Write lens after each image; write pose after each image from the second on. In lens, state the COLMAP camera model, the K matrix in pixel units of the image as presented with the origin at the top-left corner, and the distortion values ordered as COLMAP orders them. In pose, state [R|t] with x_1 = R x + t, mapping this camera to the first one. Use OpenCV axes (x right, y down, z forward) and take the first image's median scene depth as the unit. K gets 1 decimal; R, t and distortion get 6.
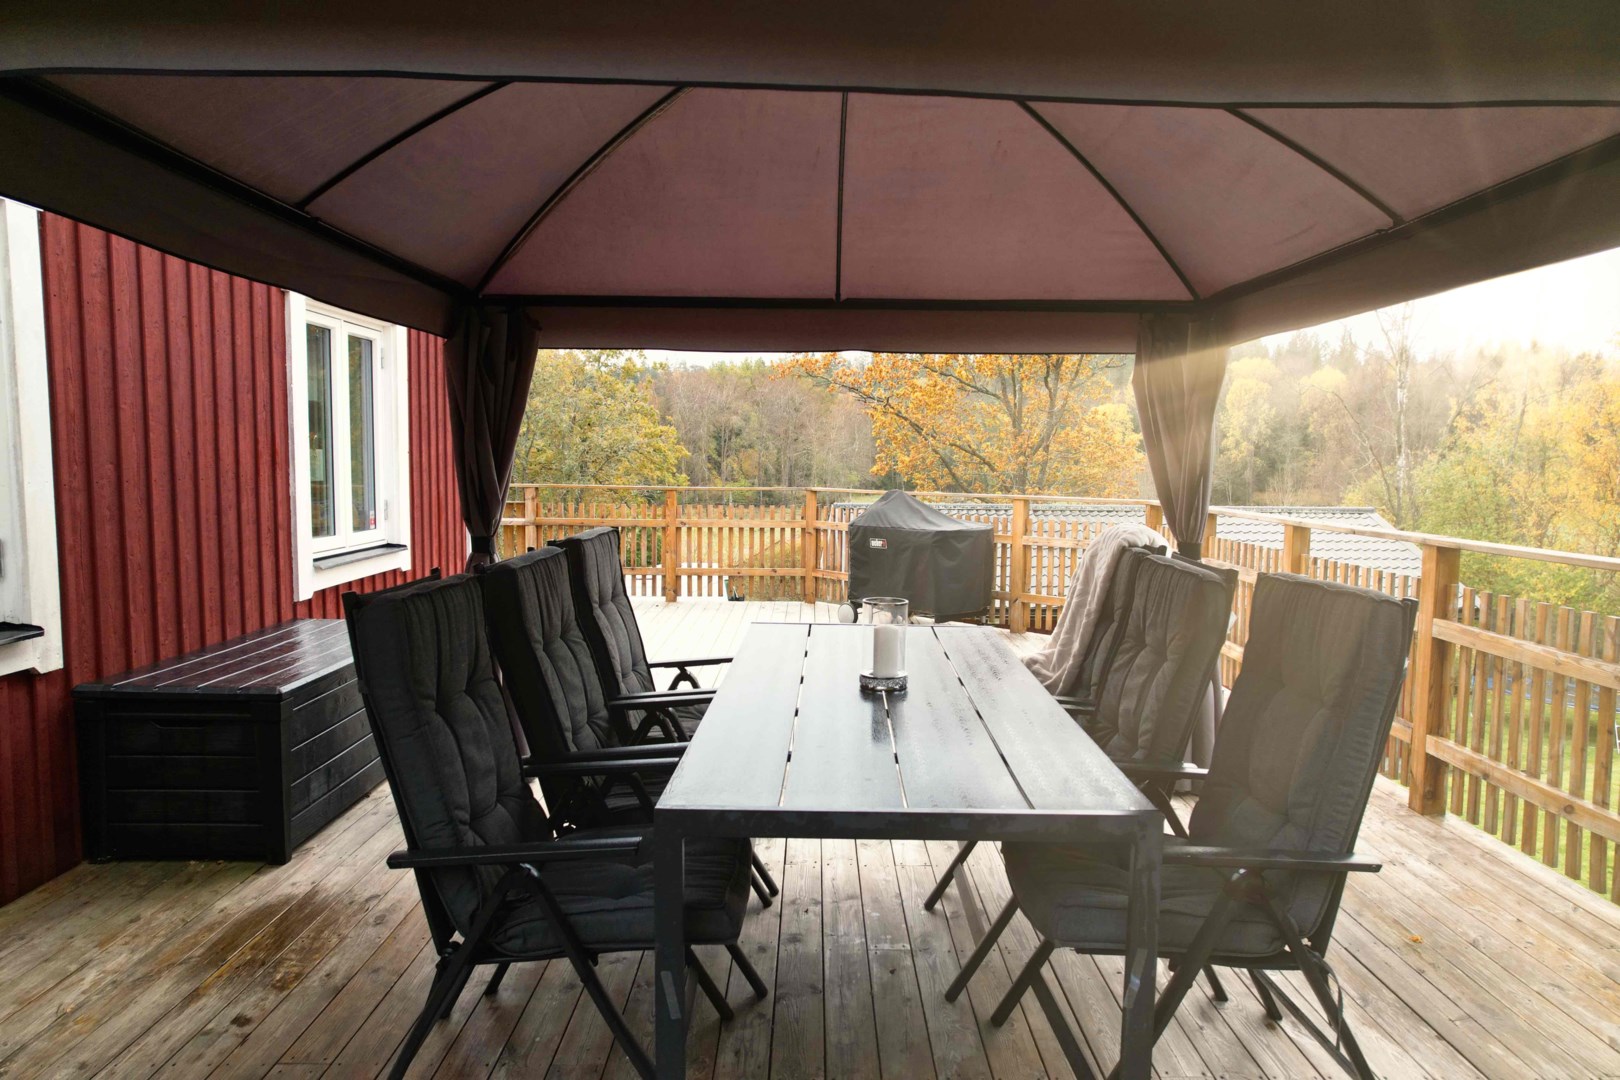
lens RADIAL K [[1036.0, 0, 810.1], [0, 1036.0, 539.1], [0, 0, 1]] dist [-0.056834, 0.044204]
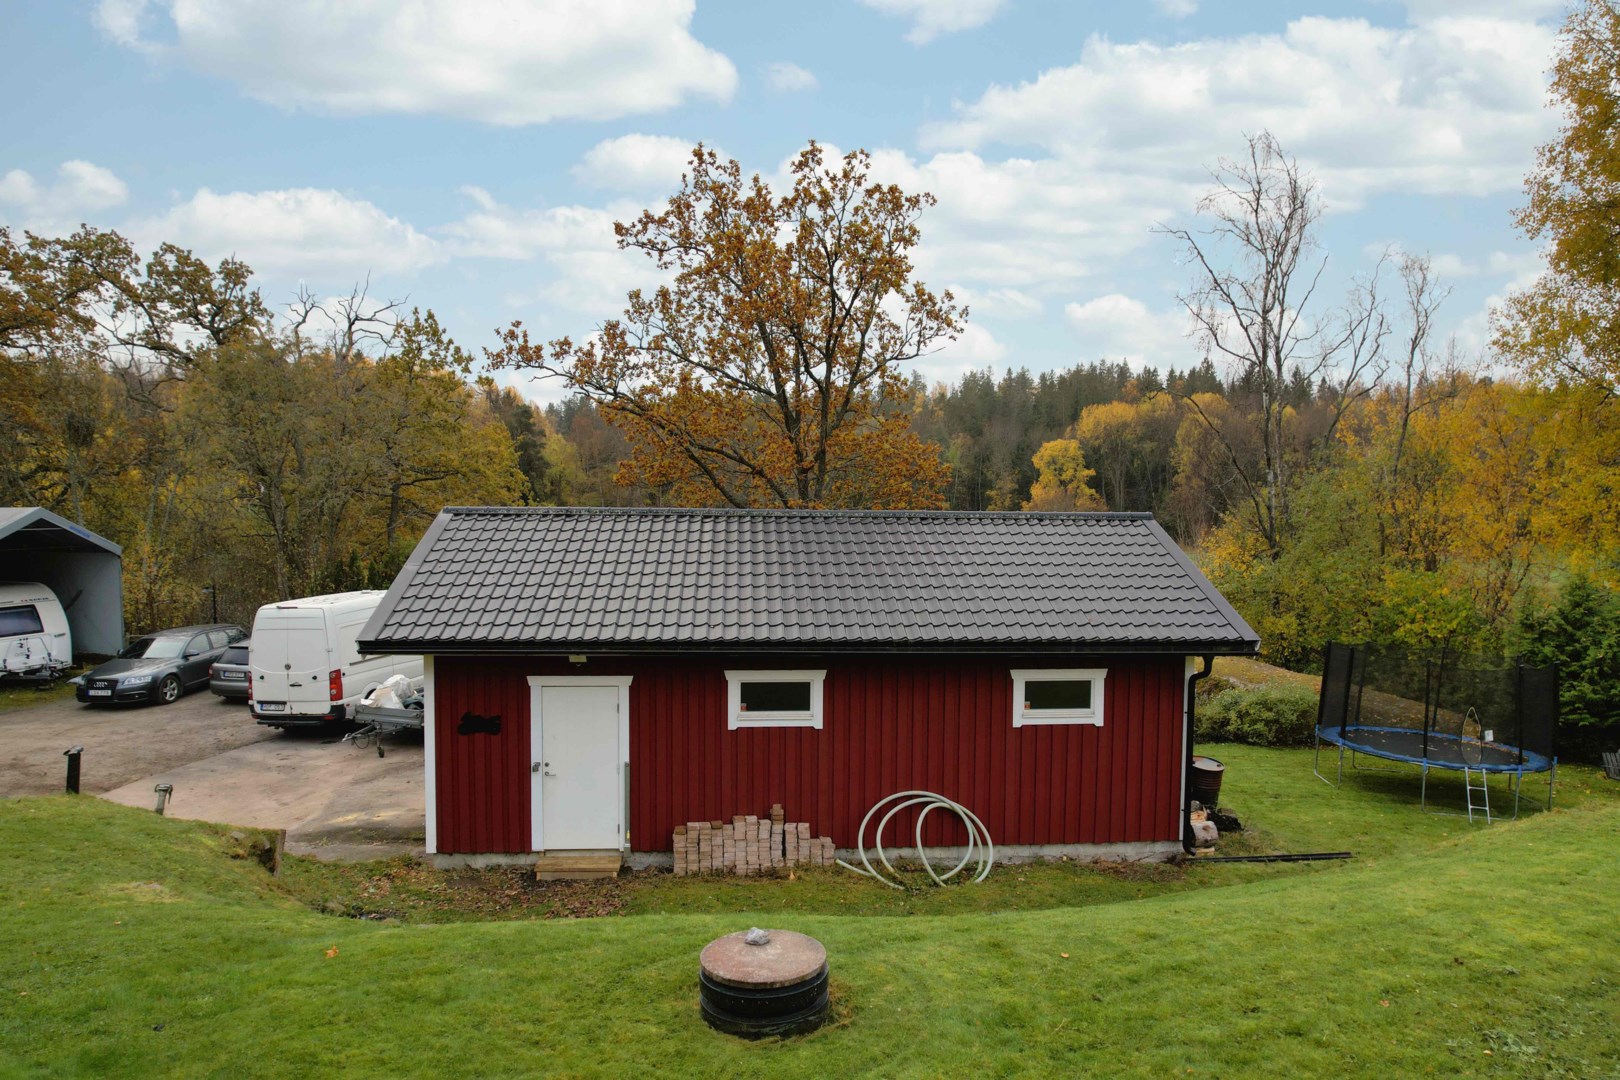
lens RADIAL K [[1036.0, 0, 811.2], [0, 1036.0, 542.1], [0, 0, 1]] dist [-0.056834, 0.044204]
pose [[0.999371, -0.001130, 0.035457, 0.168094], [0.002294, 0.999458, -0.032830, 0.010045], [-0.035400, 0.032891, 0.998832, 0.147155]]
